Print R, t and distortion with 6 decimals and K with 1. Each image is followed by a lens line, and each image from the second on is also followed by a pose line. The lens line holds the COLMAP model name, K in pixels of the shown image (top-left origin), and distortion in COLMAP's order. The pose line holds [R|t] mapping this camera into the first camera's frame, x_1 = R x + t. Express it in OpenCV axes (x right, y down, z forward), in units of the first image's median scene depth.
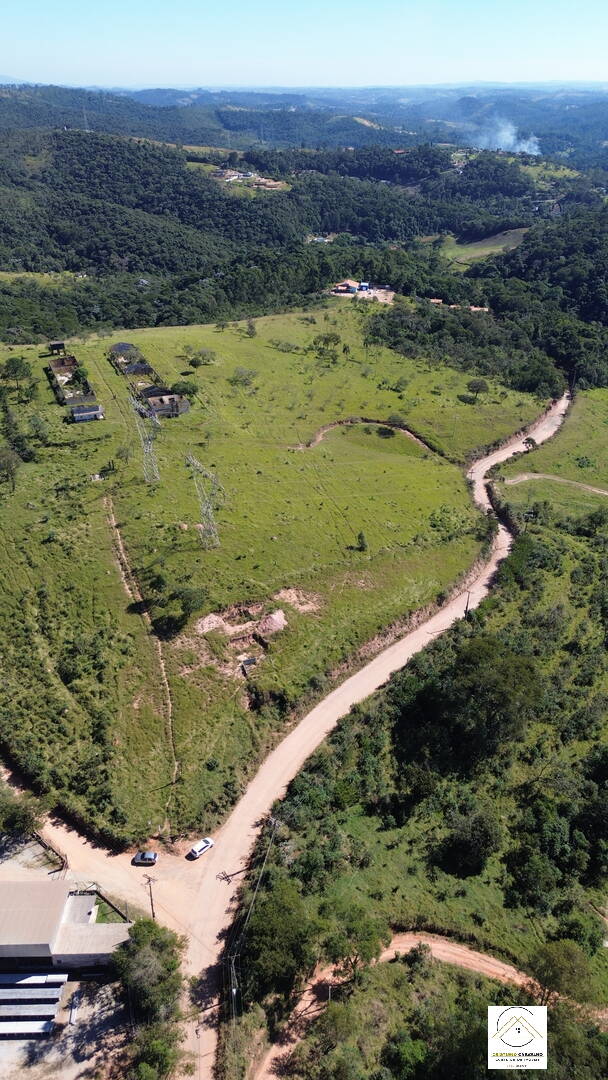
lens RADIAL K [[759.9, 0, 303.7], [0, 759.9, 534.3], [0, 0, 1]] dist [0.070105, -0.063028]
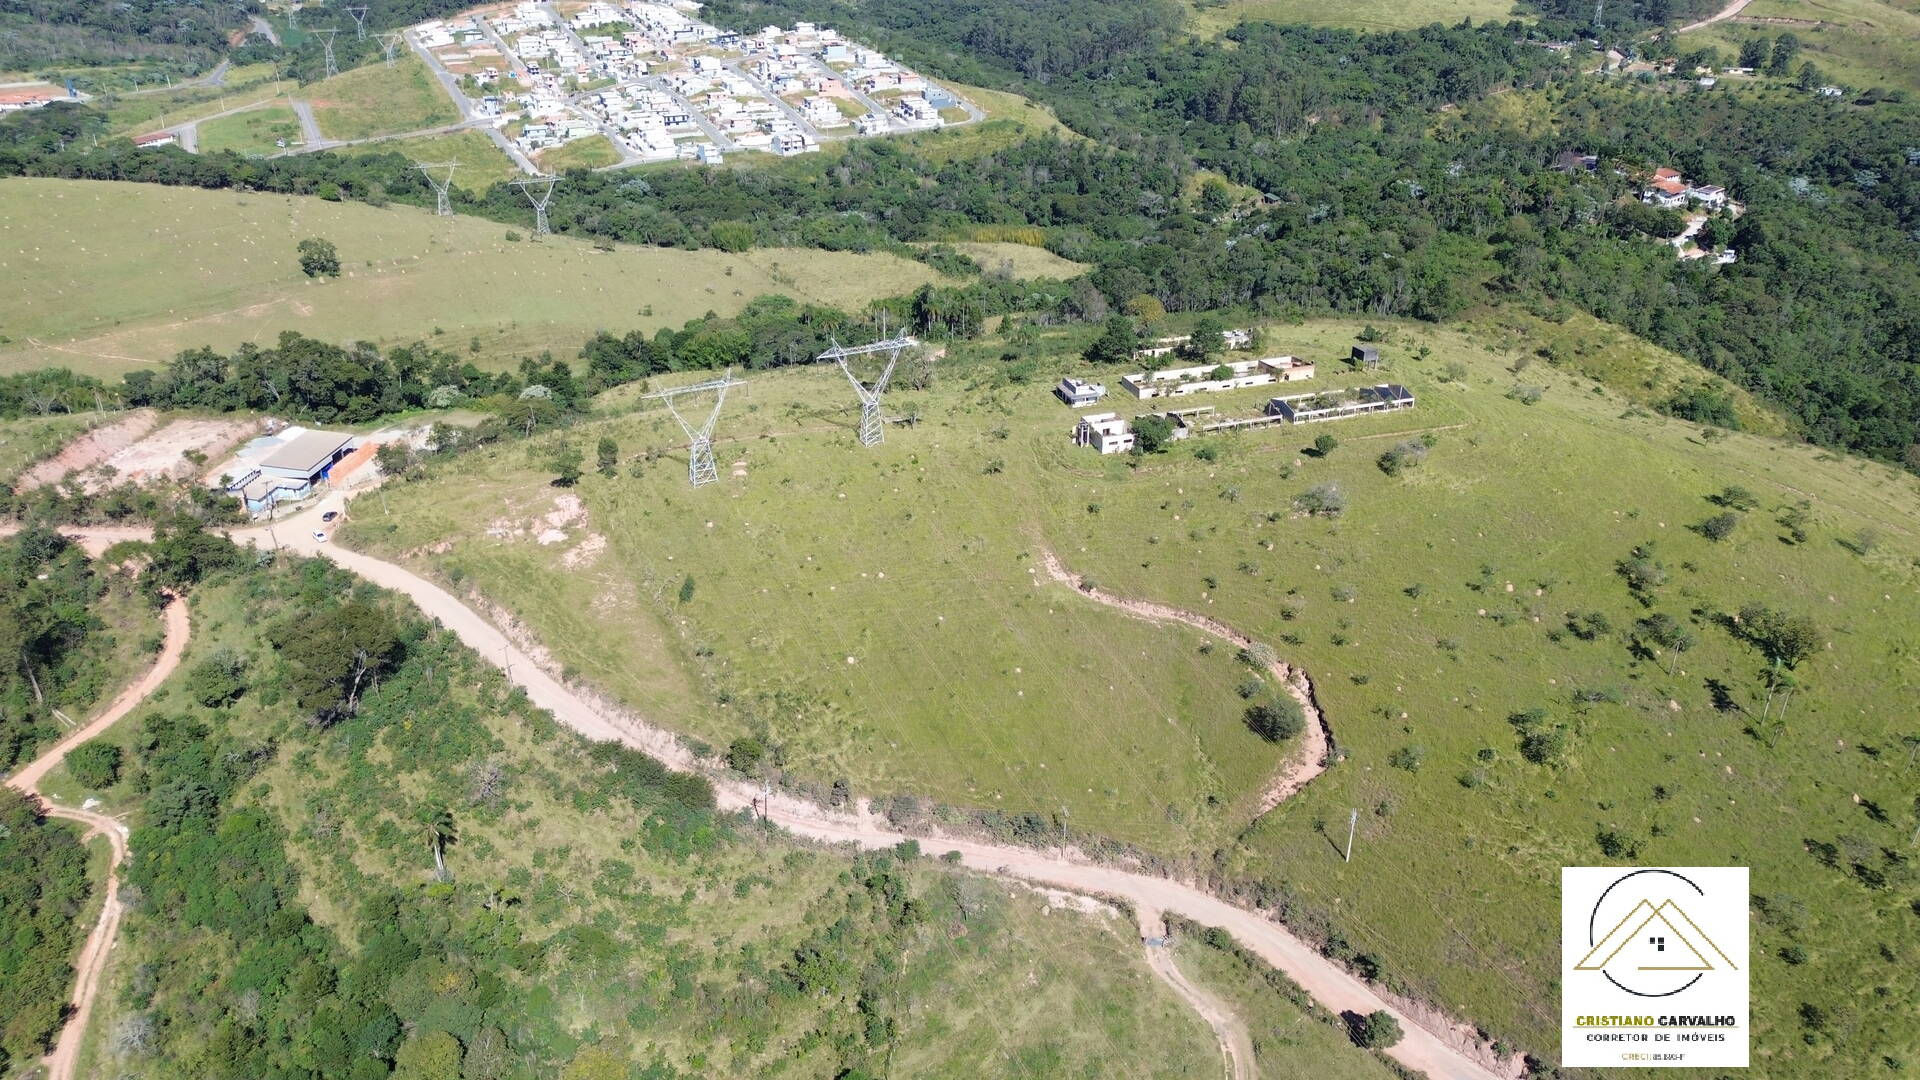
lens RADIAL K [[1351.0, 0, 964.9], [0, 1351.0, 533.2], [0, 0, 1]] dist [0.070105, -0.063028]
pose [[-0.079620, 0.430621, -0.899014, 1.253159], [-0.507507, 0.758729, 0.408372, -0.723309], [0.857961, 0.488771, 0.158133, 1.104703]]
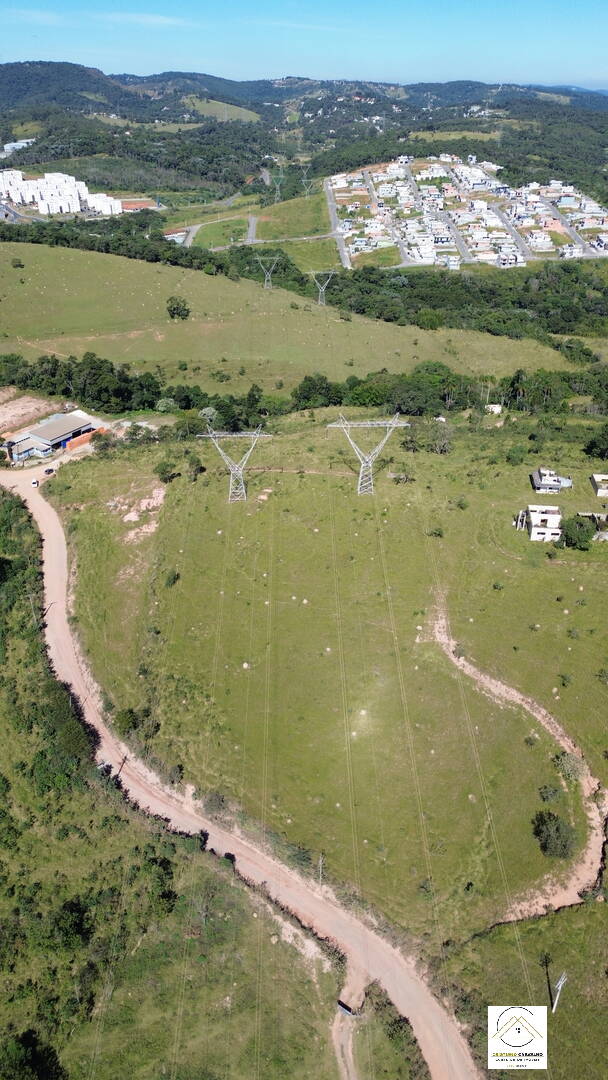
lens RADIAL K [[759.9, 0, 305.2], [0, 759.9, 536.3], [0, 0, 1]] dist [0.070105, -0.063028]
pose [[-0.512130, 0.427934, -0.744712, 0.760042], [-0.437524, 0.616144, 0.654935, -0.809618], [0.739119, 0.661241, -0.128314, 1.345301]]
